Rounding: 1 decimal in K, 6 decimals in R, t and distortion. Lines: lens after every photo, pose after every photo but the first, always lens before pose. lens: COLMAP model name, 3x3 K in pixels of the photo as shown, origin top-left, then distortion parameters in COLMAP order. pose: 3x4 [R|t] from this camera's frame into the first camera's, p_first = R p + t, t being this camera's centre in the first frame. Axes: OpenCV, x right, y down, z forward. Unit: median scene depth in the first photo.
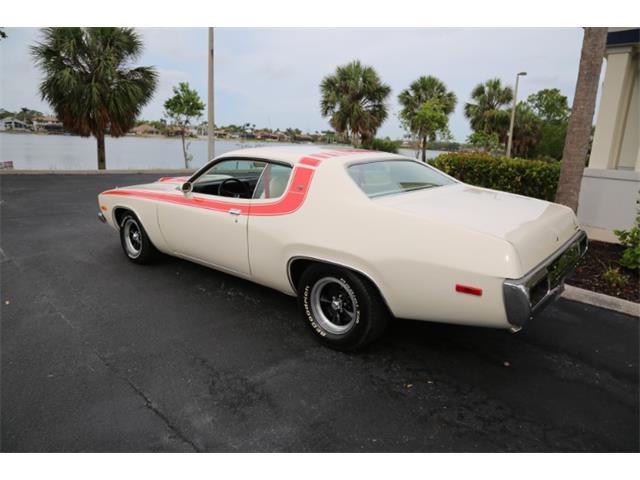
lens RADIAL K [[435.2, 0, 316.8], [0, 435.2, 238.5], [0, 0, 1]] dist [-0.120743, 0.072219]
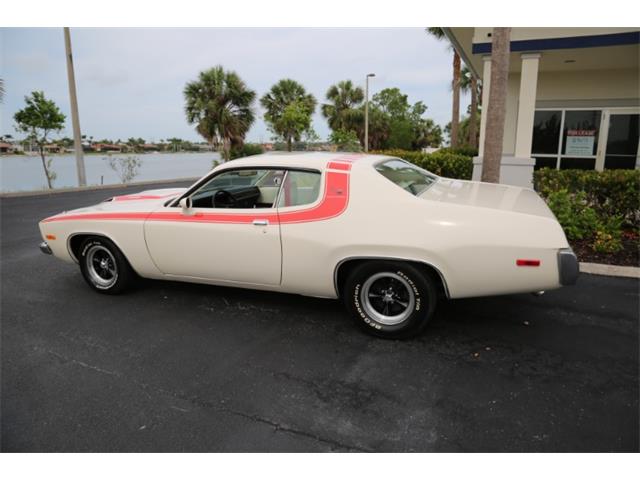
lens RADIAL K [[435.2, 0, 316.8], [0, 435.2, 238.5], [0, 0, 1]] dist [-0.120743, 0.072219]
pose [[0.943343, -0.116193, 0.310811, -0.067746], [0.118725, 0.992868, 0.010829, -0.003786], [-0.309852, 0.026686, 0.950410, 0.005413]]
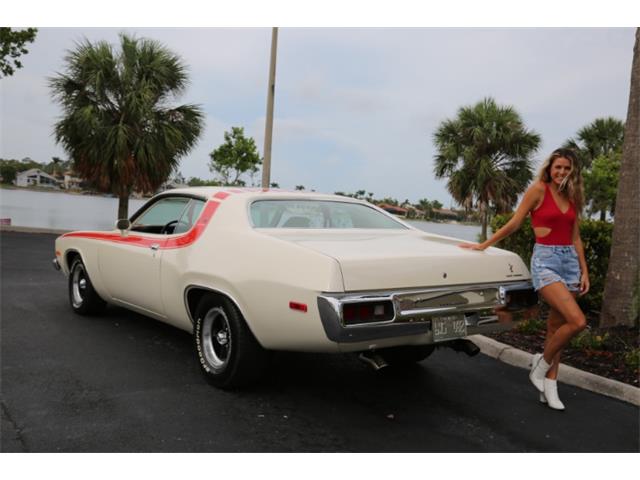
lens RADIAL K [[655.5, 0, 320.0], [0, 655.5, 240.0], [0, 0, 1]] dist [0.040365, 0.019025]
pose [[0.977152, 0.036199, -0.209438, 0.085757], [-0.074384, 0.981317, -0.177439, 0.028189], [0.199102, 0.188964, 0.961588, -0.061207]]
